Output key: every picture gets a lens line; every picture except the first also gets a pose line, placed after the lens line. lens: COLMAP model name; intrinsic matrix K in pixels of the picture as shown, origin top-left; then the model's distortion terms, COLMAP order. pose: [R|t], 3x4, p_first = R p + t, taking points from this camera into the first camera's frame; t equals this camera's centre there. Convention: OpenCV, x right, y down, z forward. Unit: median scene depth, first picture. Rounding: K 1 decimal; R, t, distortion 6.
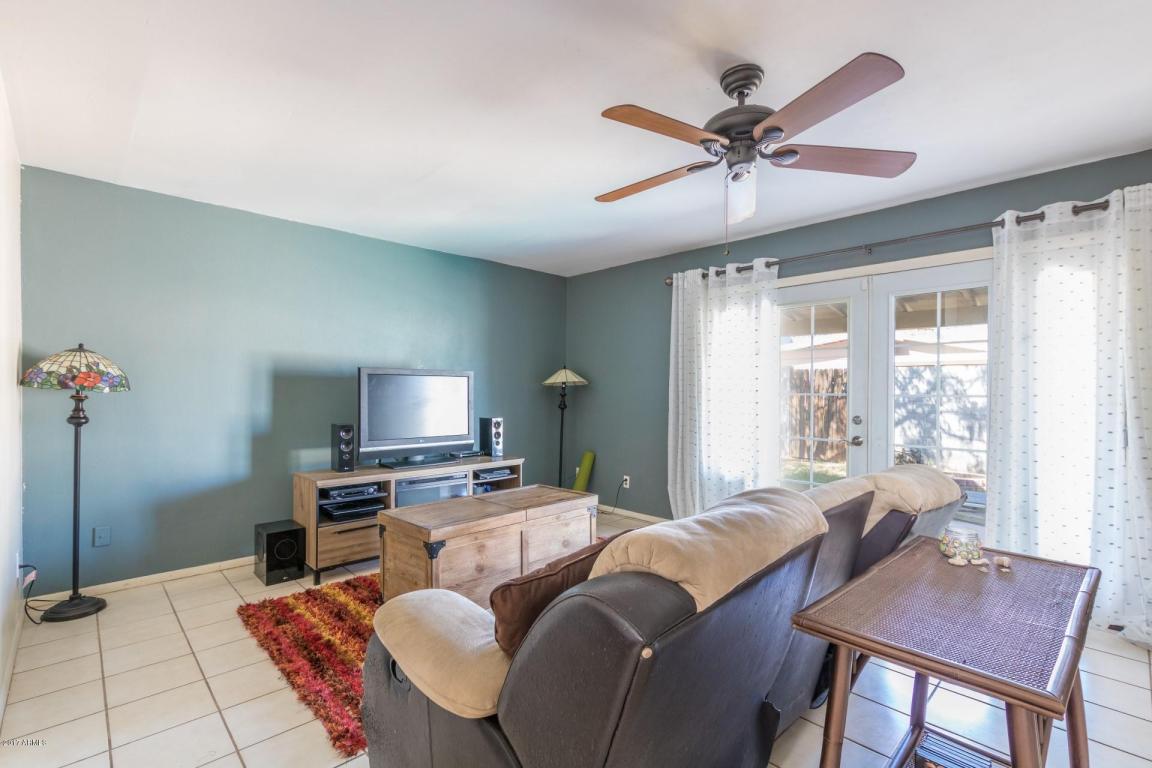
lens RADIAL K [[521.7, 0, 580.8], [0, 521.7, 393.4], [0, 0, 1]] dist [0.002125, -0.001780]
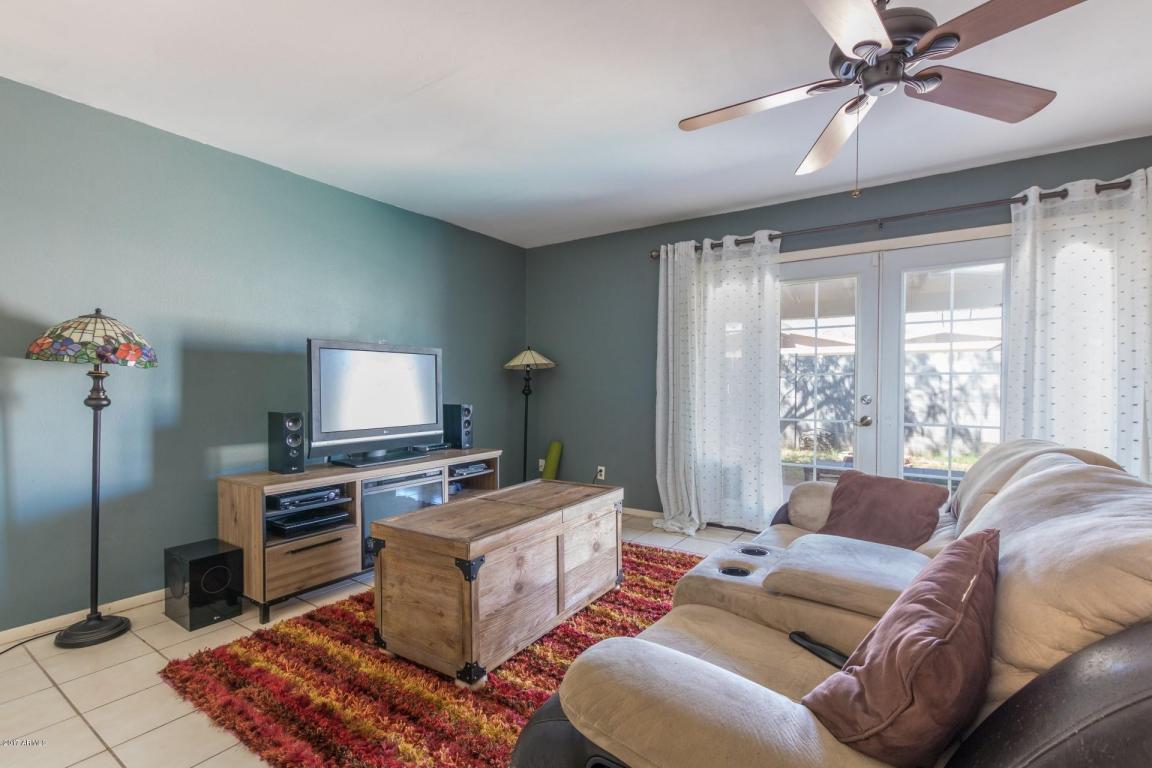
lens RADIAL K [[521.7, 0, 580.8], [0, 521.7, 393.4], [0, 0, 1]] dist [0.002125, -0.001780]
pose [[0.978547, -0.007979, 0.205870, -0.212899], [0.005151, 0.999885, 0.014269, 0.025174], [-0.205960, -0.012903, 0.978475, 0.169722]]
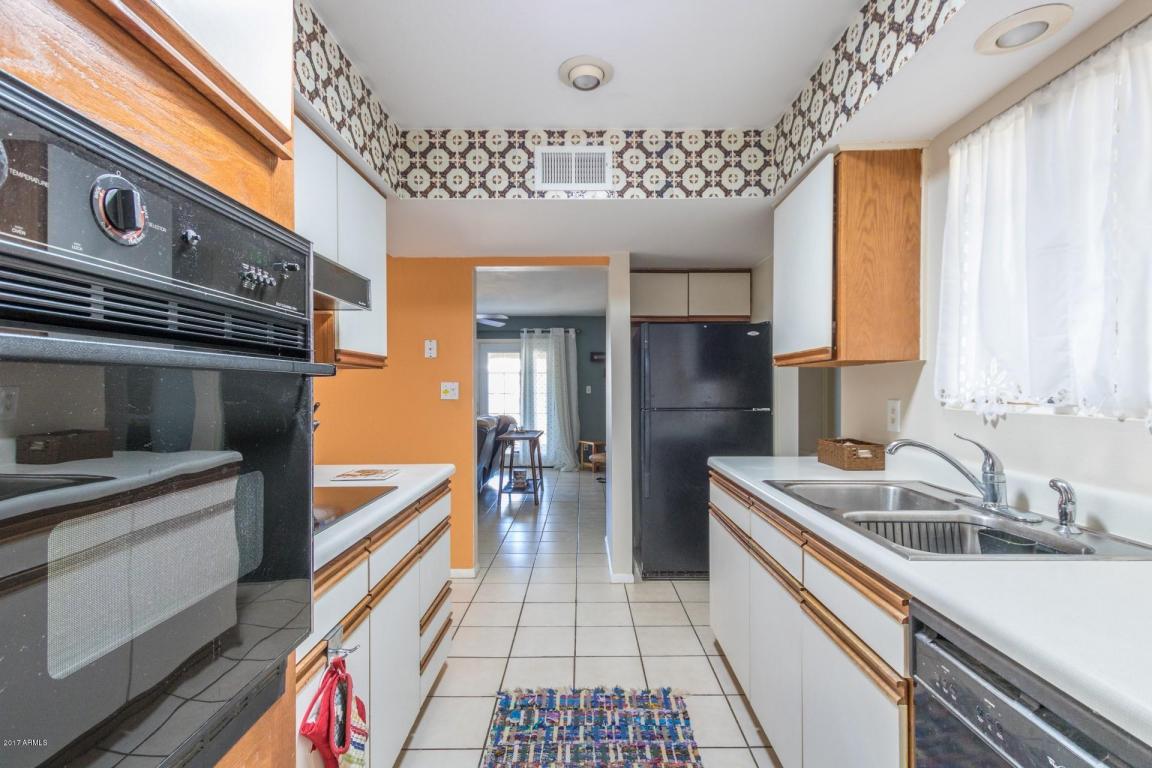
lens RADIAL K [[521.7, 0, 580.8], [0, 521.7, 393.4], [0, 0, 1]] dist [0.002125, -0.001780]
pose [[0.690823, -0.009158, 0.722966, -0.911642], [0.008237, 0.999955, 0.004796, -0.003544], [-0.722977, 0.002642, 0.690867, -1.049259]]
